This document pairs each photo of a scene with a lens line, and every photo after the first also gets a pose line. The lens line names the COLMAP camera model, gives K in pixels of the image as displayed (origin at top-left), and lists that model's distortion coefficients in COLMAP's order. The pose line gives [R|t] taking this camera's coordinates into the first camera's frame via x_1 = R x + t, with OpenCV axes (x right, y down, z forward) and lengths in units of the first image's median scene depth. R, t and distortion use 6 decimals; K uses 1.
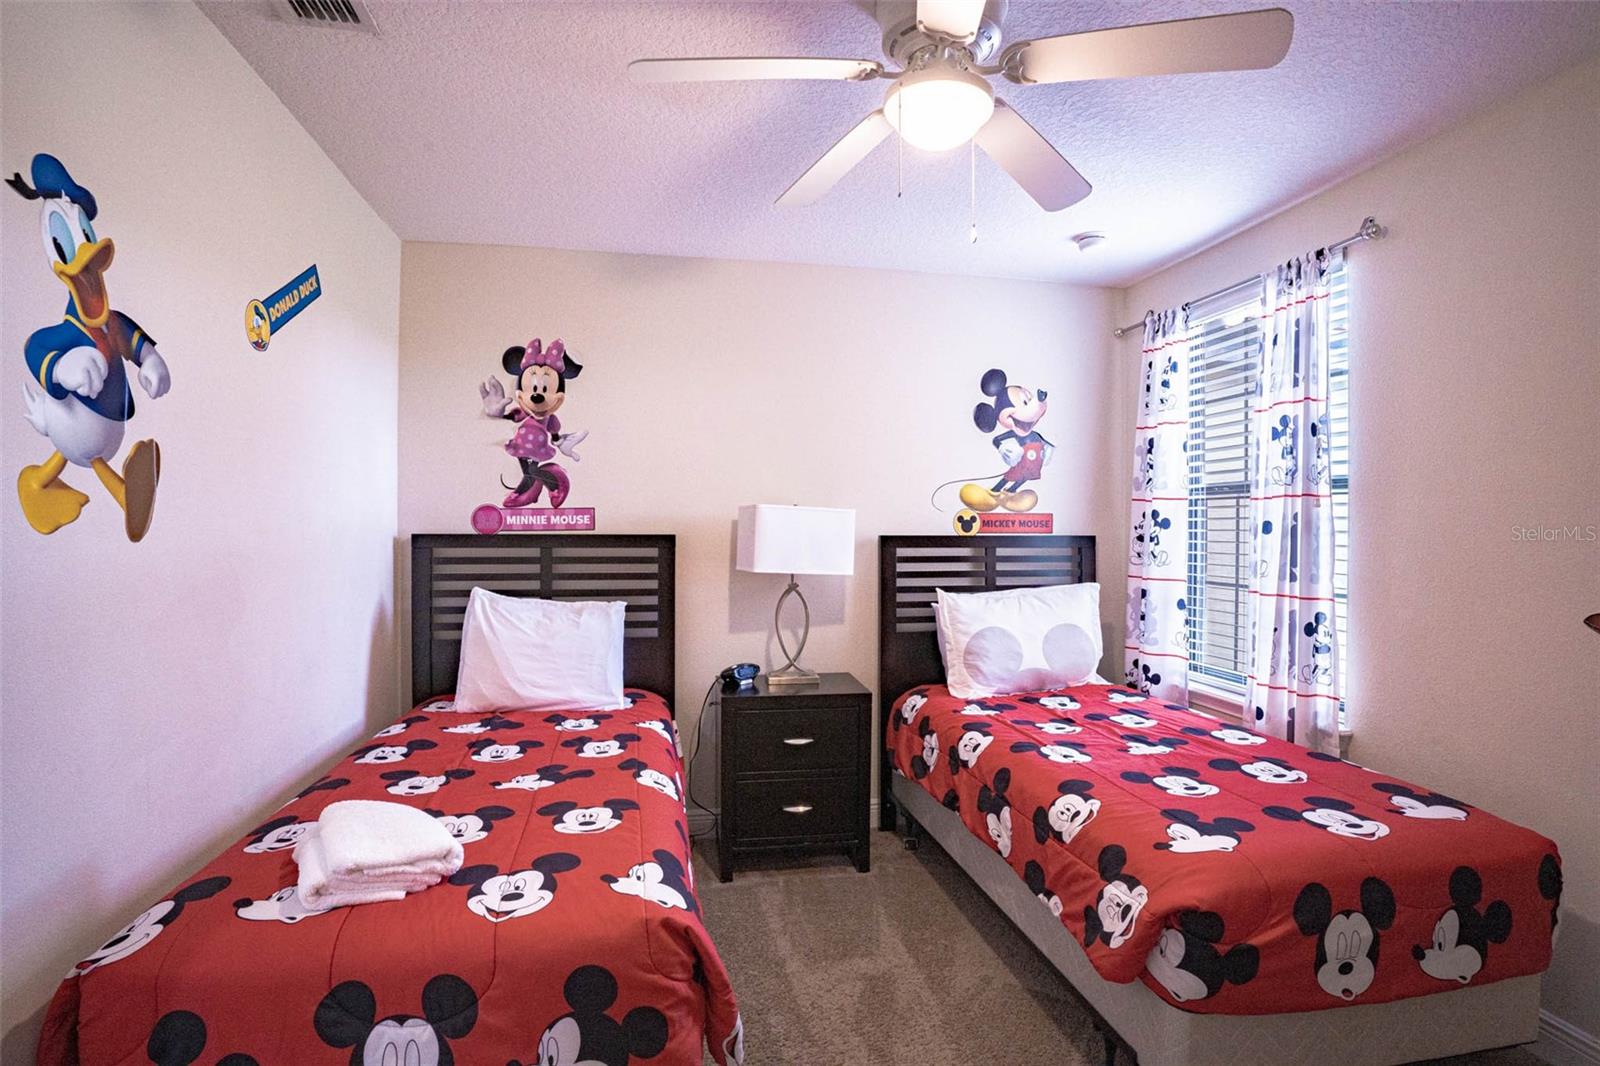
lens RADIAL K [[784.6, 0, 797.5], [0, 784.6, 535.4], [0, 0, 1]] dist [-0.083812, 0.041547]
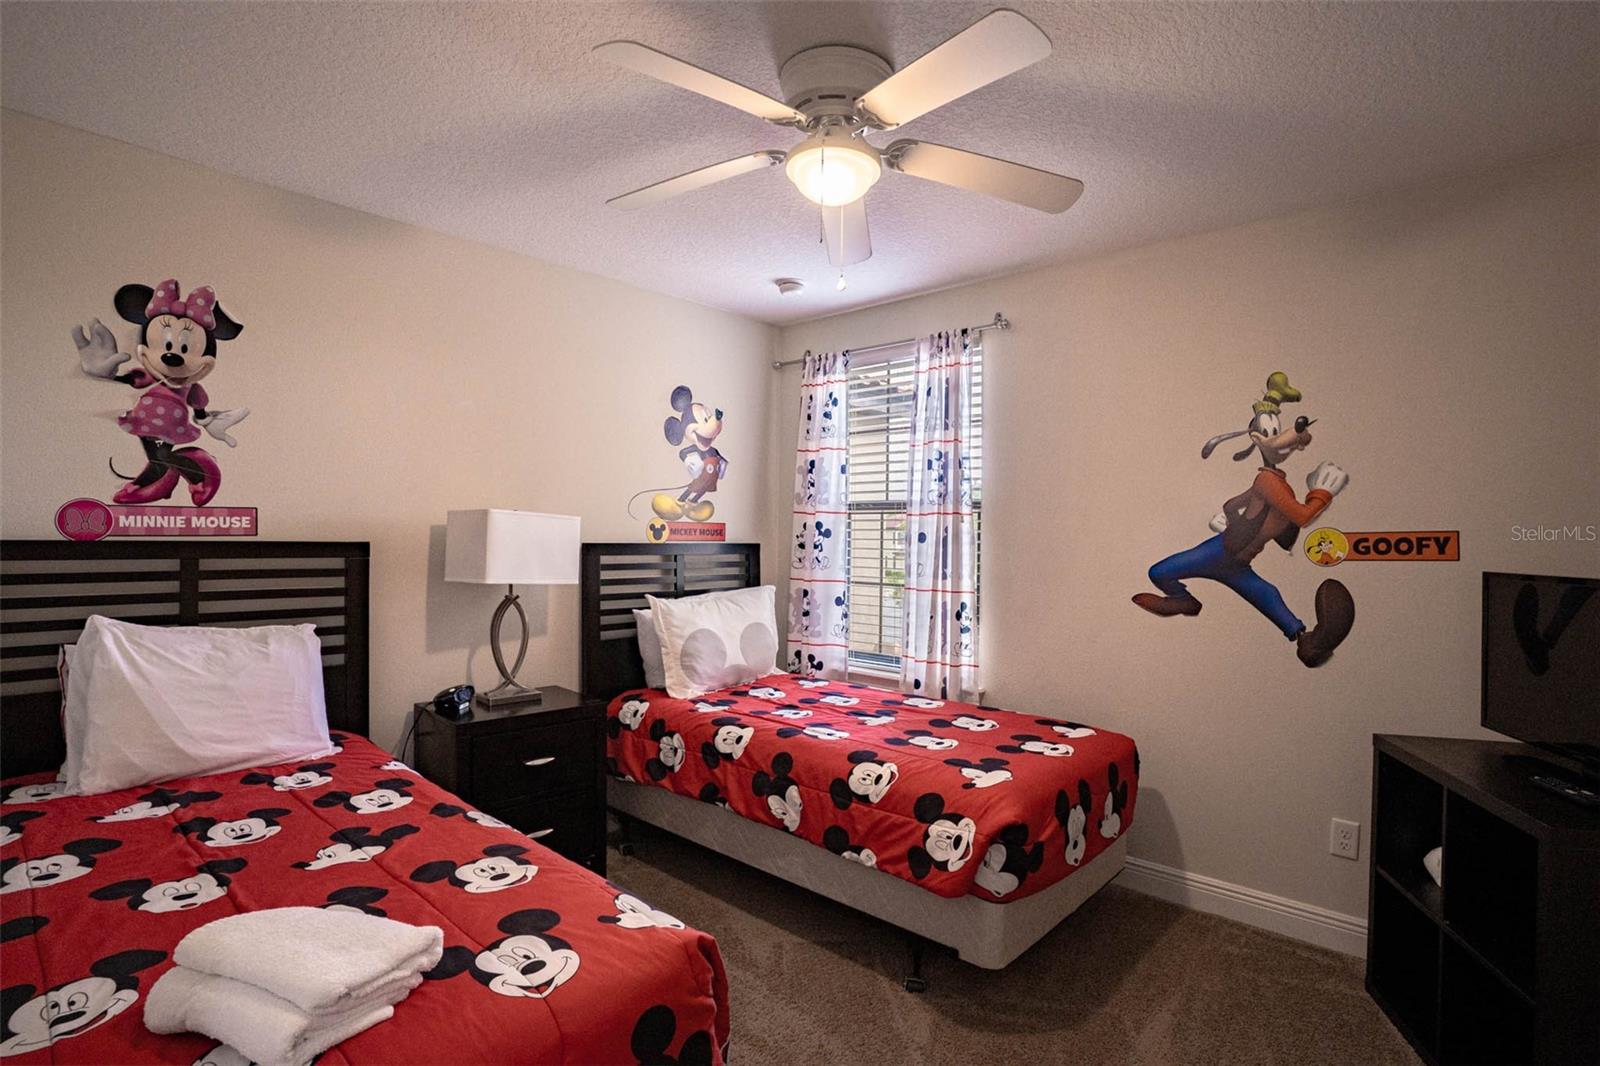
lens RADIAL K [[784.6, 0, 797.5], [0, 784.6, 535.4], [0, 0, 1]] dist [-0.083812, 0.041547]
pose [[0.808376, 0.007032, 0.588624, -0.304552], [-0.003056, 0.999965, -0.007750, -0.003211], [-0.588658, 0.004466, 0.808370, 0.062229]]
